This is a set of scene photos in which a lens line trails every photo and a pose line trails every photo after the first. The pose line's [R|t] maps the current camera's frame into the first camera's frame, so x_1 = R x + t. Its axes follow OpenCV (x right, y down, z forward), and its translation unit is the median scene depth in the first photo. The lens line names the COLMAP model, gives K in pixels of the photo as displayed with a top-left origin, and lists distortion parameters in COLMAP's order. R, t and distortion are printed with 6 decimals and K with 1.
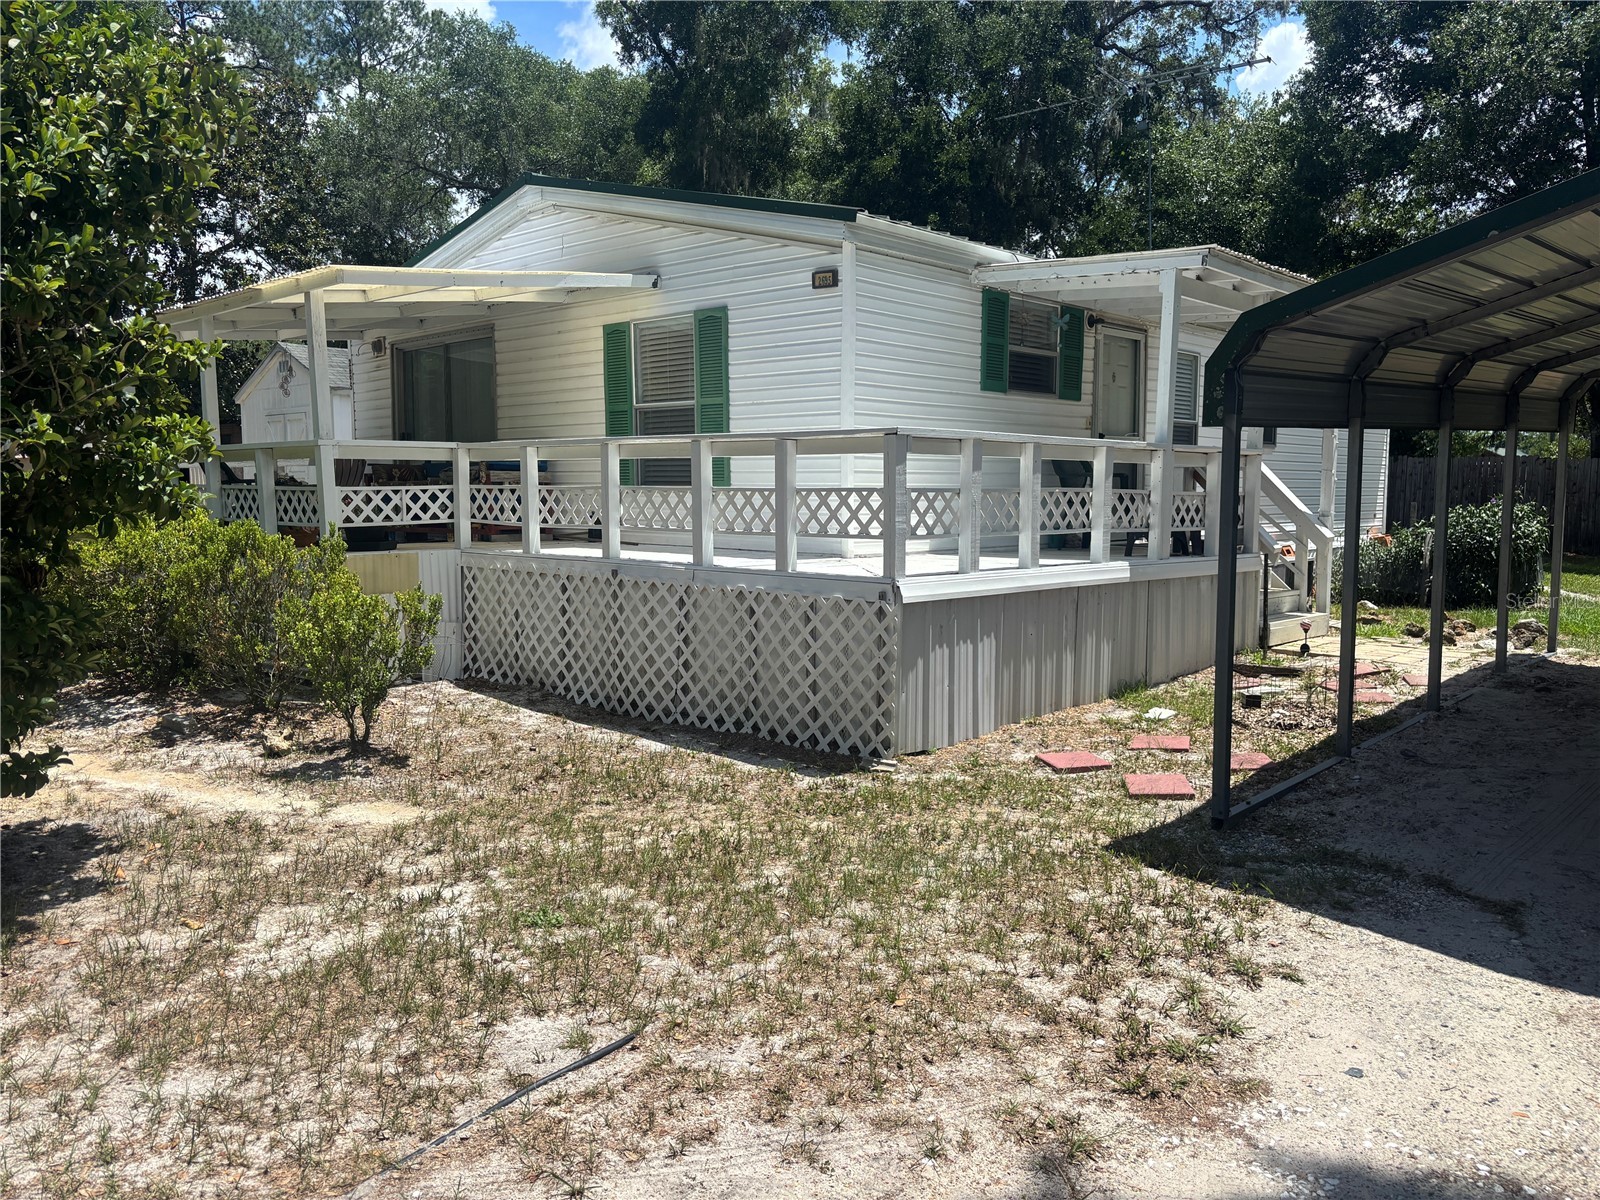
lens RADIAL K [[1227.8, 0, 782.9], [0, 1227.8, 601.0], [0, 0, 1]] dist [0.045848, -0.043979]
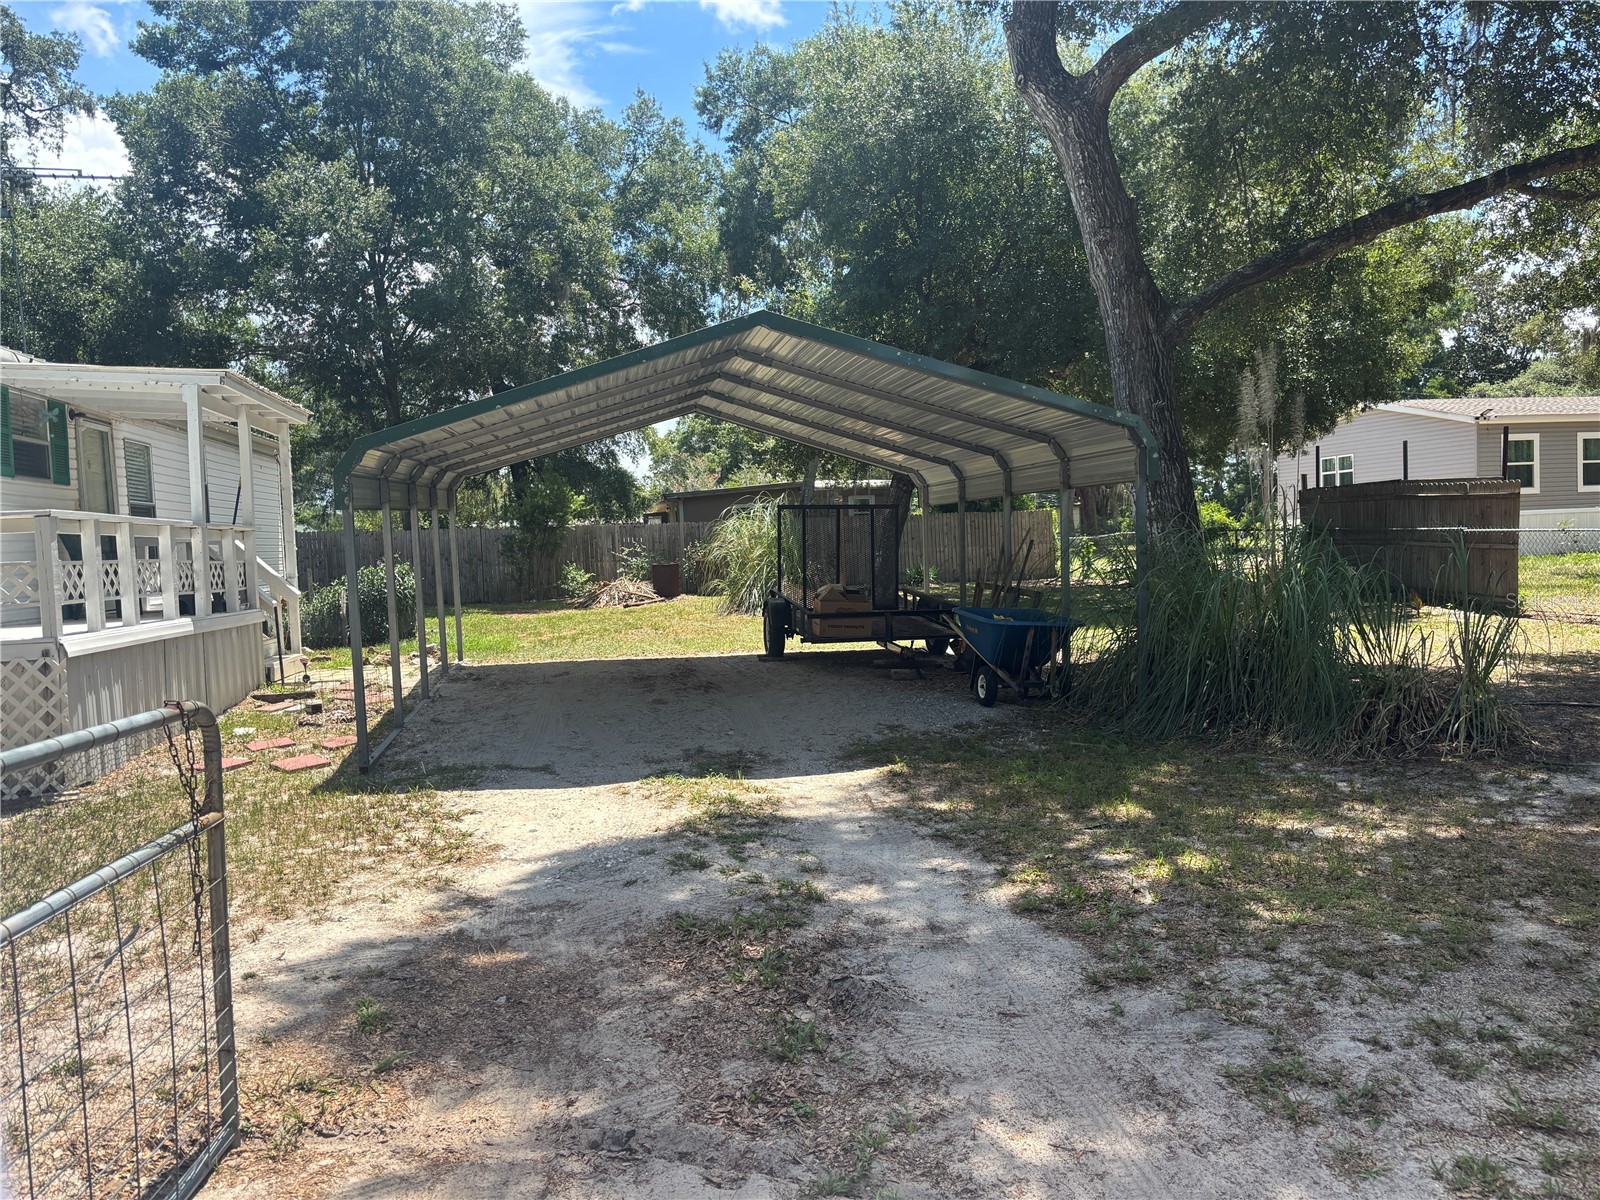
lens RADIAL K [[1227.8, 0, 802.2], [0, 1227.8, 605.8], [0, 0, 1]] dist [0.045848, -0.043979]
pose [[0.601931, -0.072652, 0.795236, -0.324126], [0.119155, 0.992876, 0.000517, 0.027498], [-0.789608, 0.094445, 0.606299, -0.226578]]
